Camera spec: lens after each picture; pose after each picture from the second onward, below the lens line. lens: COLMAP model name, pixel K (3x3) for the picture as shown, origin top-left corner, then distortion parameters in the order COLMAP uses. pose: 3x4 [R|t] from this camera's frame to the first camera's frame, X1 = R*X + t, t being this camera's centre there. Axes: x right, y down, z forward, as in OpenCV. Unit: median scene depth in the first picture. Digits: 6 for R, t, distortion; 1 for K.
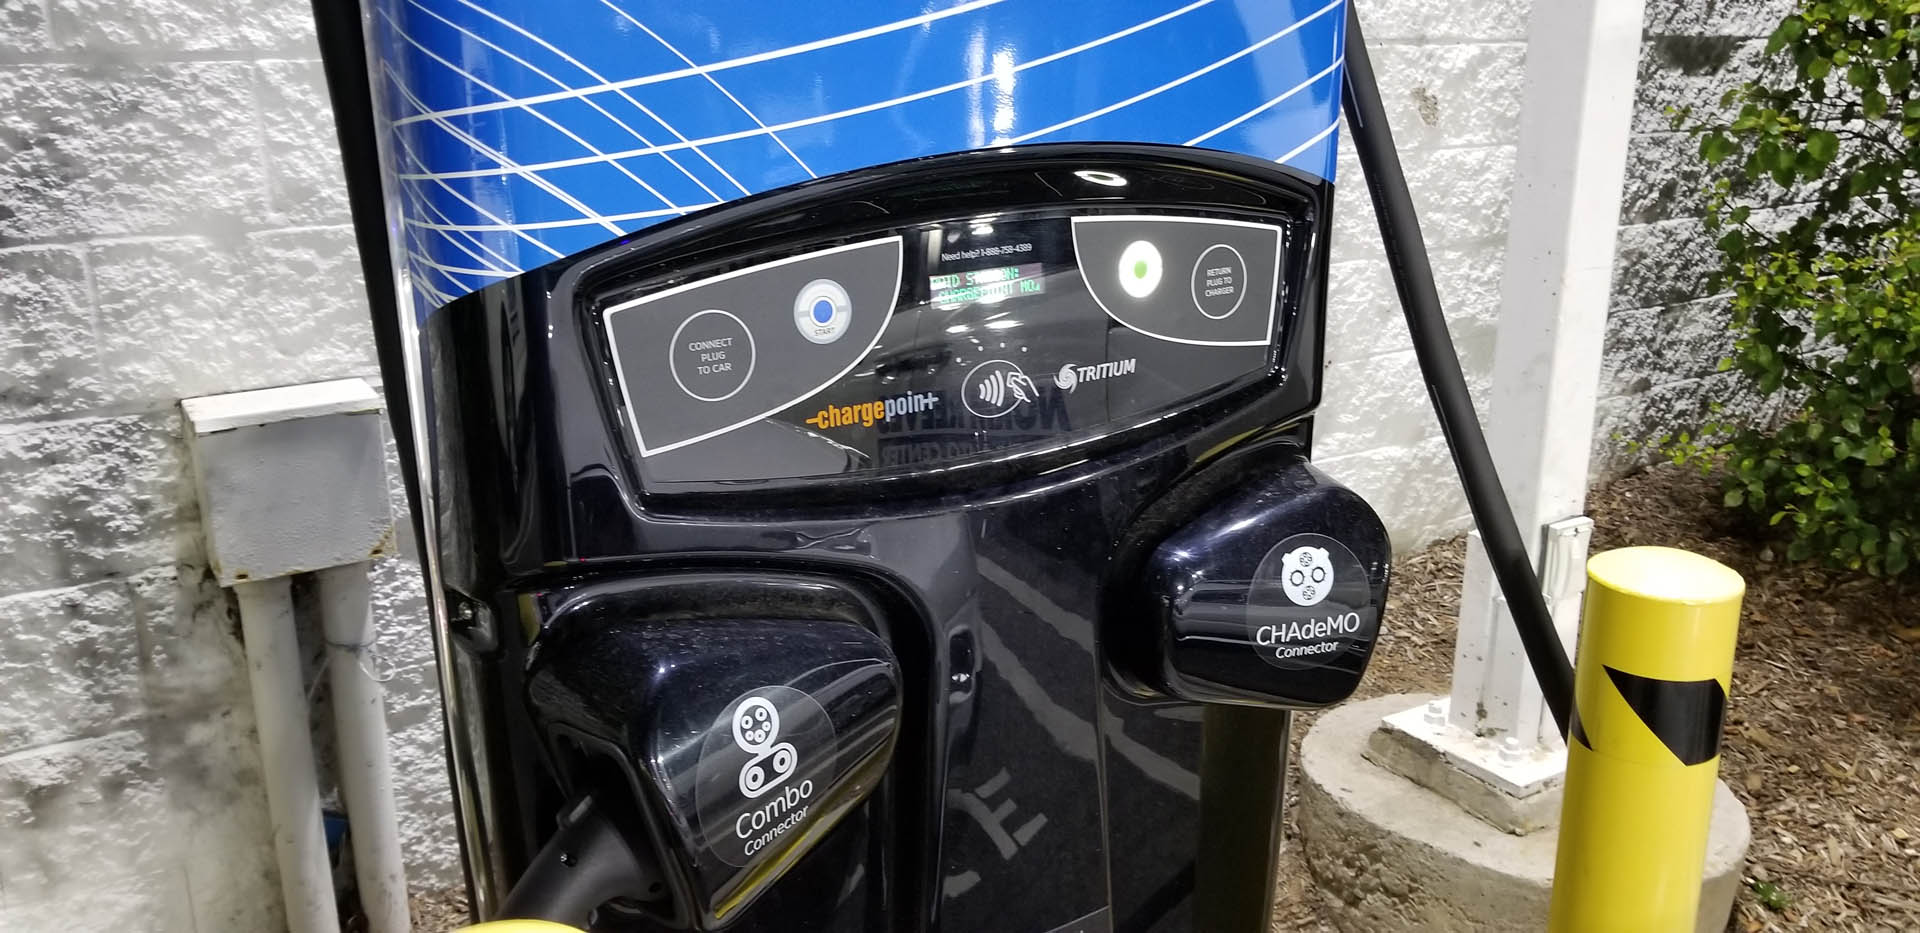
lens RADIAL K [[1467.4, 0, 960.0], [0, 1467.4, 466.5], [0, 0, 1]] dist [0.057859, -0.142205]
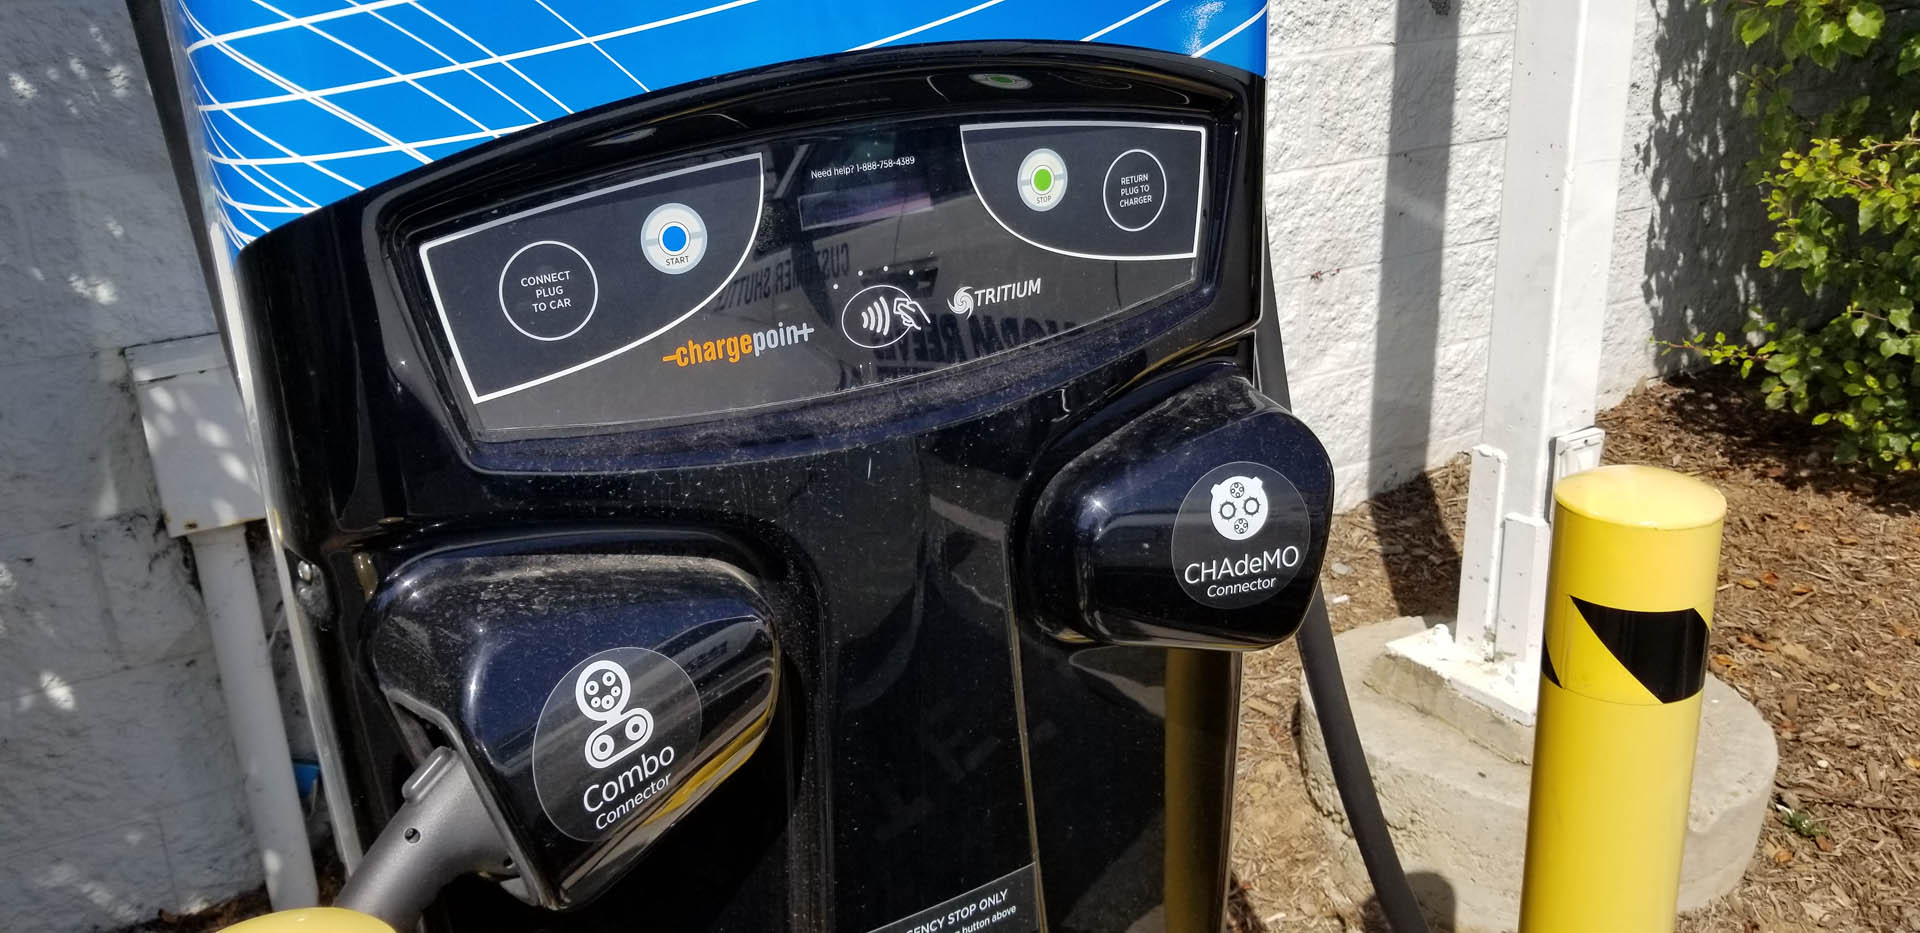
lens RADIAL K [[1474.2, 0, 931.1], [0, 1474.2, 445.7], [0, 0, 1]] dist [0.061151, -0.137974]
pose [[0.998249, -0.026501, -0.052876, 0.092912], [0.028647, 0.998779, 0.040255, -0.007423], [0.051745, -0.041699, 0.997789, 0.067461]]
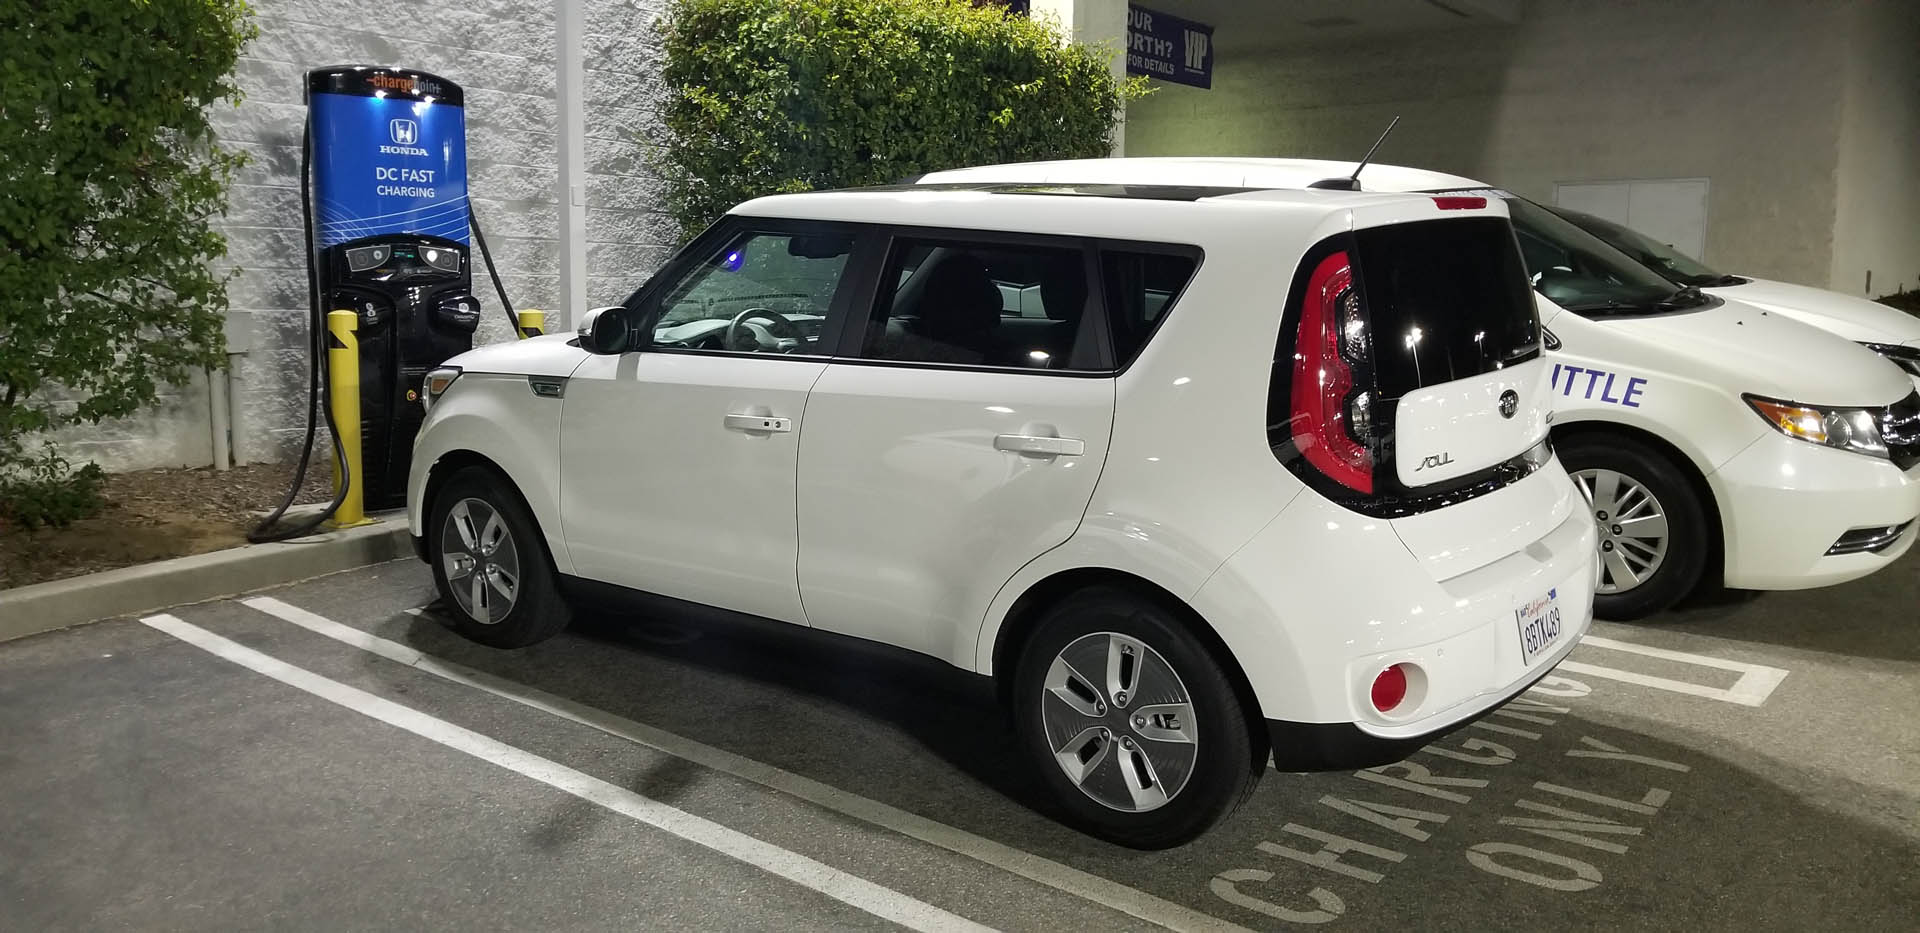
lens RADIAL K [[1467.4, 0, 960.0], [0, 1467.4, 466.5], [0, 0, 1]] dist [0.057859, -0.142205]
pose [[0.949865, -0.019964, 0.312021, 0.264742], [0.071788, 0.985223, -0.155504, 1.781260], [-0.304306, 0.170107, 0.937263, -5.110964]]
